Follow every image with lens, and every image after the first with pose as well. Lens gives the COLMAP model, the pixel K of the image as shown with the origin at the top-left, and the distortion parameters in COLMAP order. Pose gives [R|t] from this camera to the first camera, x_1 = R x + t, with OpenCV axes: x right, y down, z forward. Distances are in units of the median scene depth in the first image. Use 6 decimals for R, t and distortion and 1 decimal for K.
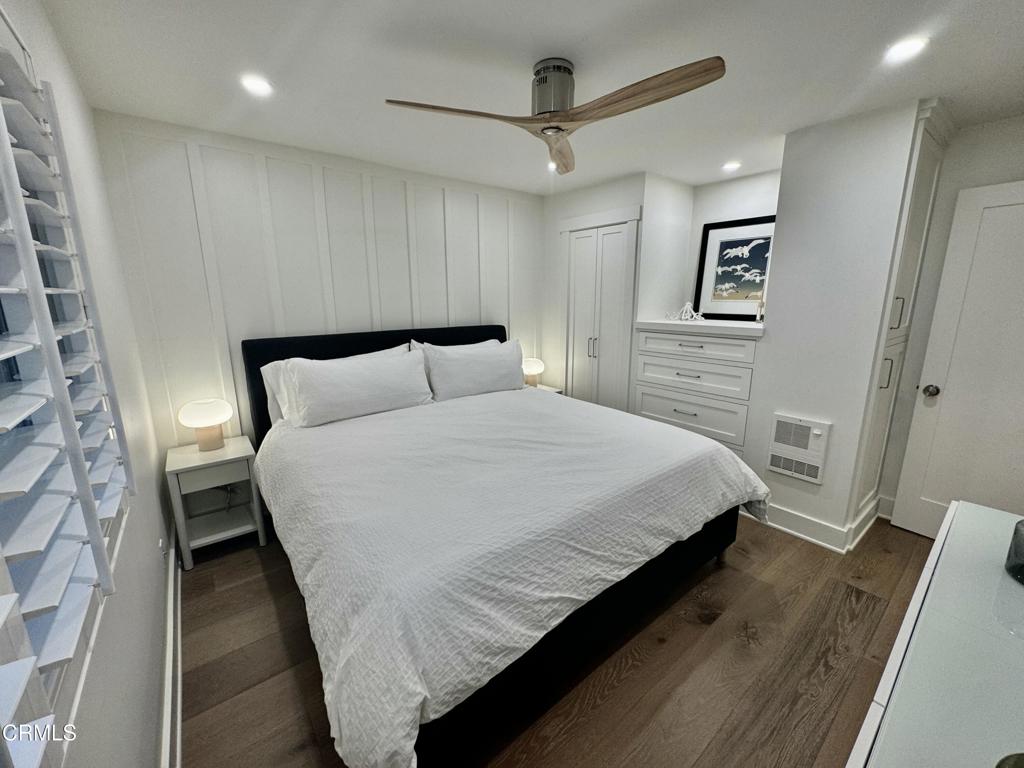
lens RADIAL K [[408.3, 0, 512.0], [0, 408.3, 384.0], [0, 0, 1]] dist [-0.016583, -0.000022]
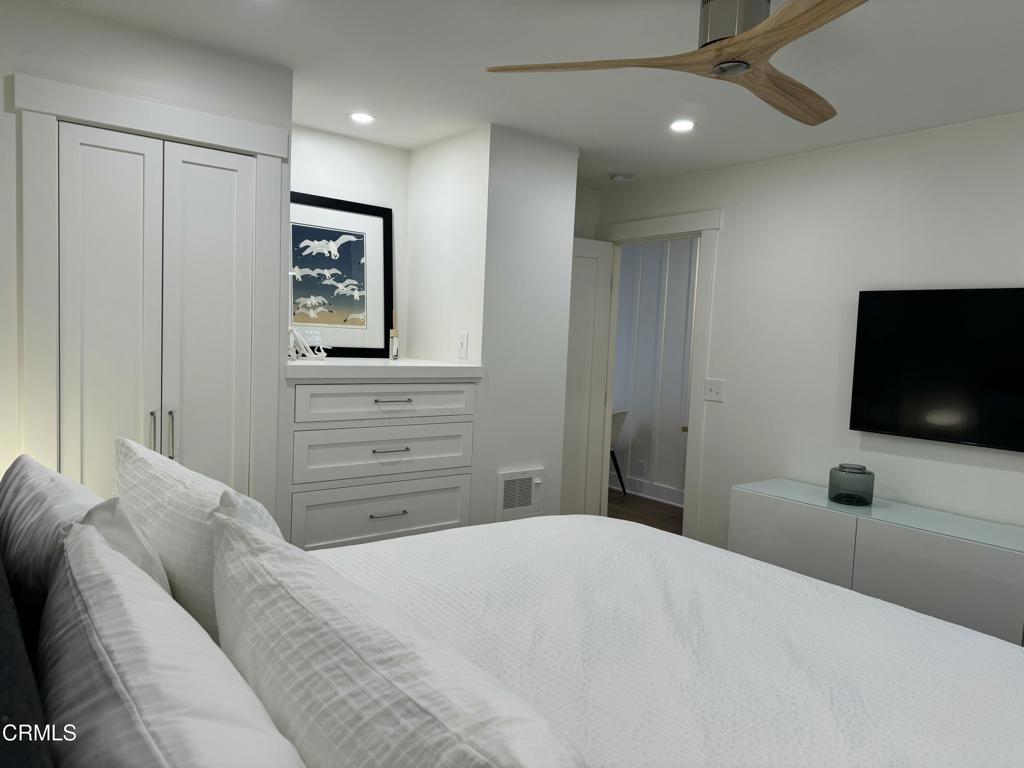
lens RADIAL K [[728.4, 0, 512.0], [0, 728.4, 384.0], [0, 0, 1]] dist [0.064814, -0.001934]
pose [[-0.021715, -0.064577, 0.997676, -0.607763], [0.165207, 0.983961, 0.067285, -0.153627], [-0.986020, 0.166284, -0.010698, 0.790356]]
